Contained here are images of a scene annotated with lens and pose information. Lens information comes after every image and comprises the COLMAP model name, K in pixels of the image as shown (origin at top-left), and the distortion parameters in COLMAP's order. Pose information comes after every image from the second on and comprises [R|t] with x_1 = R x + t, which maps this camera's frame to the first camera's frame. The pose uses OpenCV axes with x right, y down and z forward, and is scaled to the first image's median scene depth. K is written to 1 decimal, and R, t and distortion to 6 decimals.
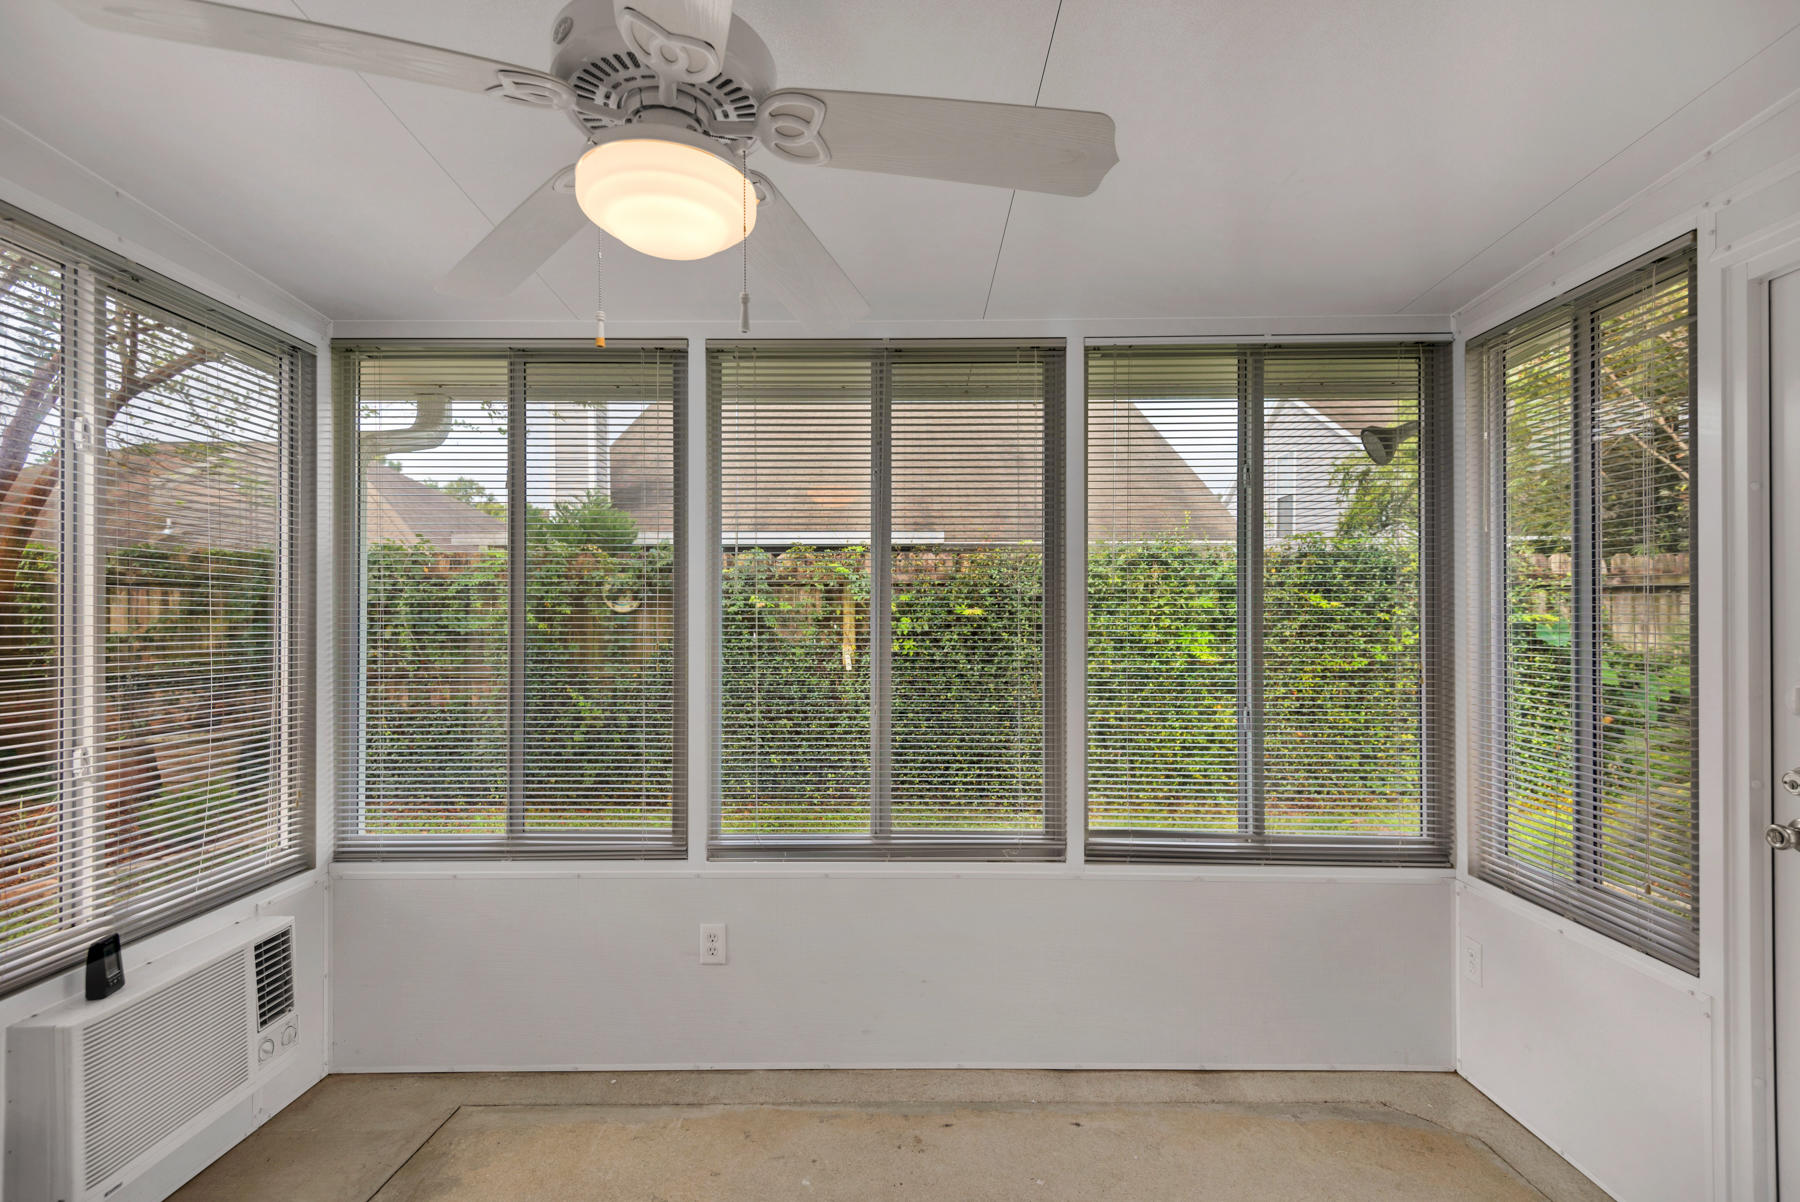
lens RADIAL K [[823.0, 0, 898.5], [0, 823.0, 612.0], [0, 0, 1]] dist [0.031053, -0.013245]
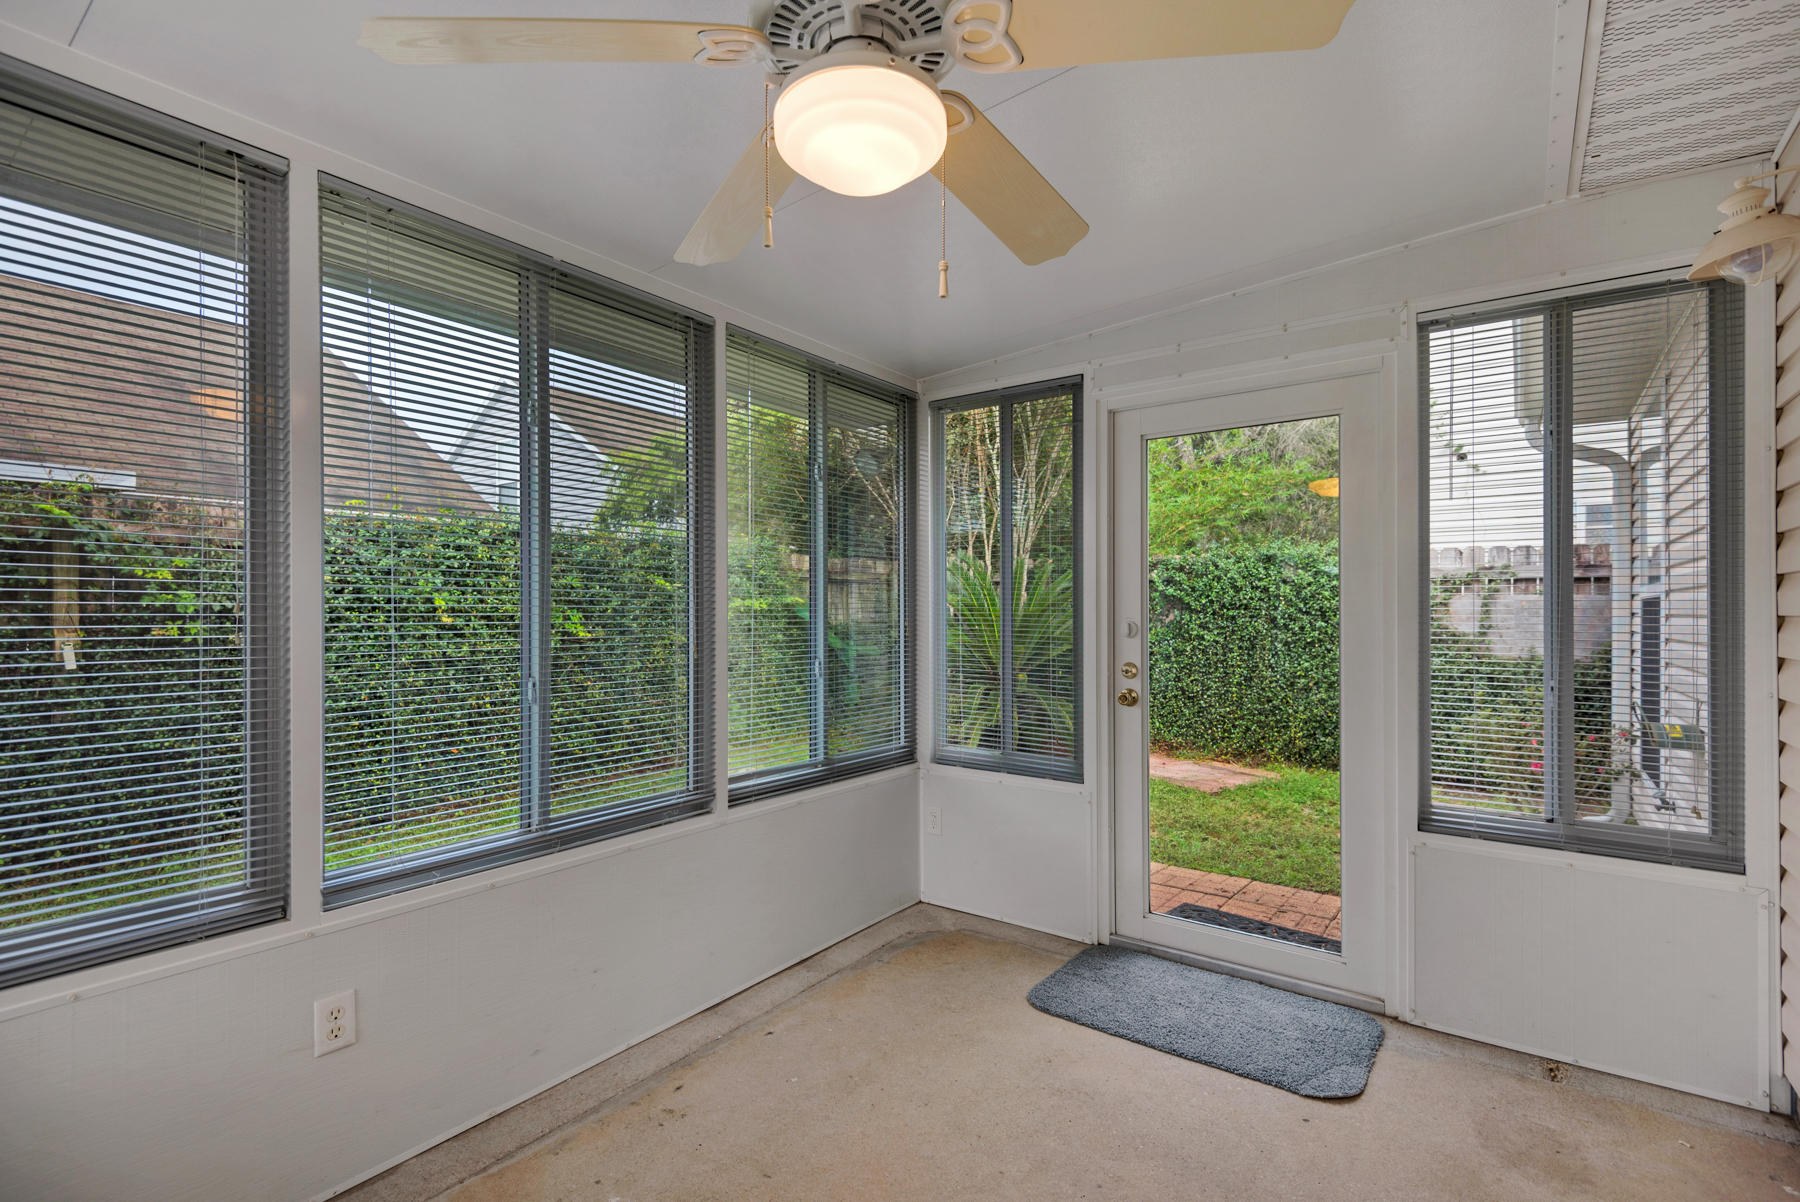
lens RADIAL K [[823.0, 0, 898.4], [0, 823.0, 605.7], [0, 0, 1]] dist [0.031053, -0.013245]
pose [[0.594896, 0.004726, 0.803789, -0.515280], [-0.008894, 0.999960, 0.000703, 0.034132], [-0.803754, -0.007567, 0.594914, 0.178233]]
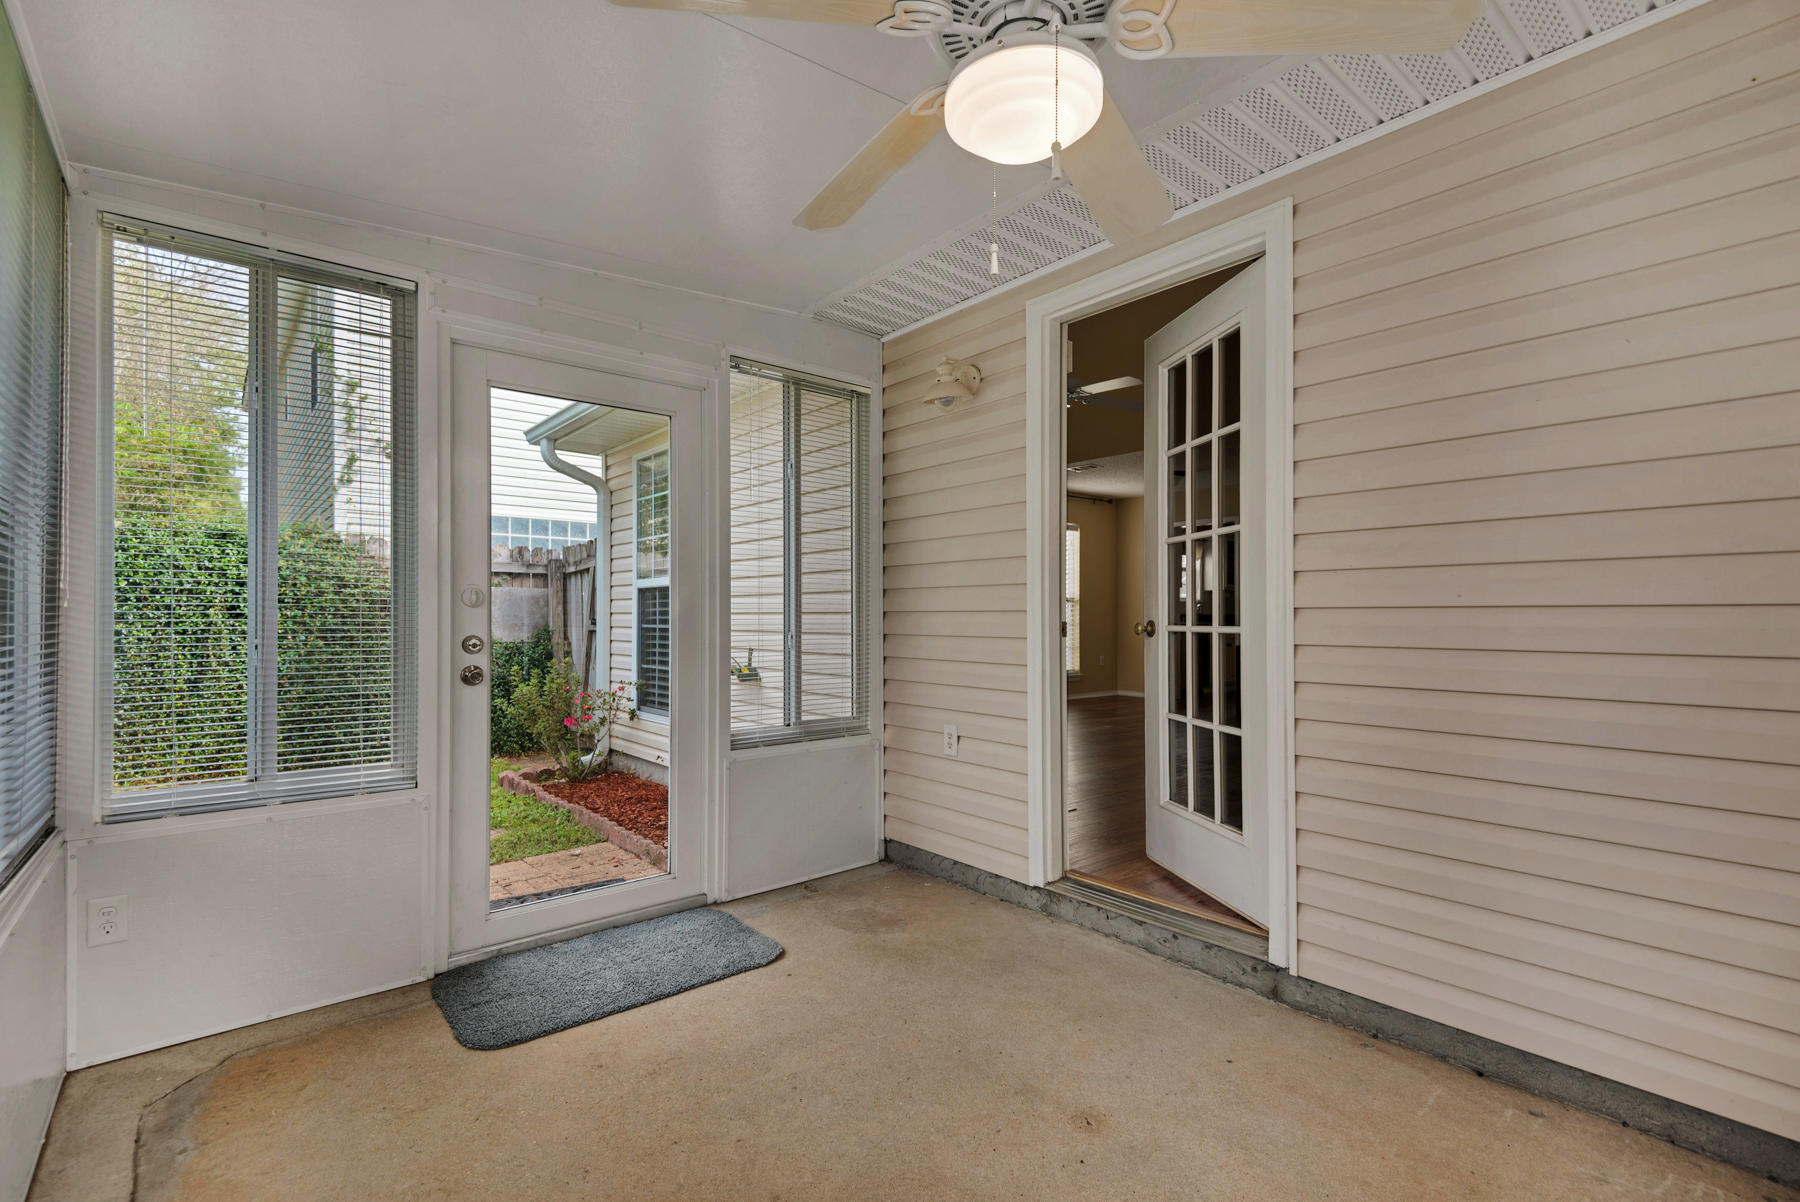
lens RADIAL K [[823.0, 0, 886.5], [0, 823.0, 604.2], [0, 0, 1]] dist [0.031053, -0.013245]
pose [[-0.623714, 0.009693, 0.781593, -0.500017], [-0.006453, 0.999825, -0.017549, 0.092616], [-0.781626, -0.015989, -0.623542, 0.890535]]
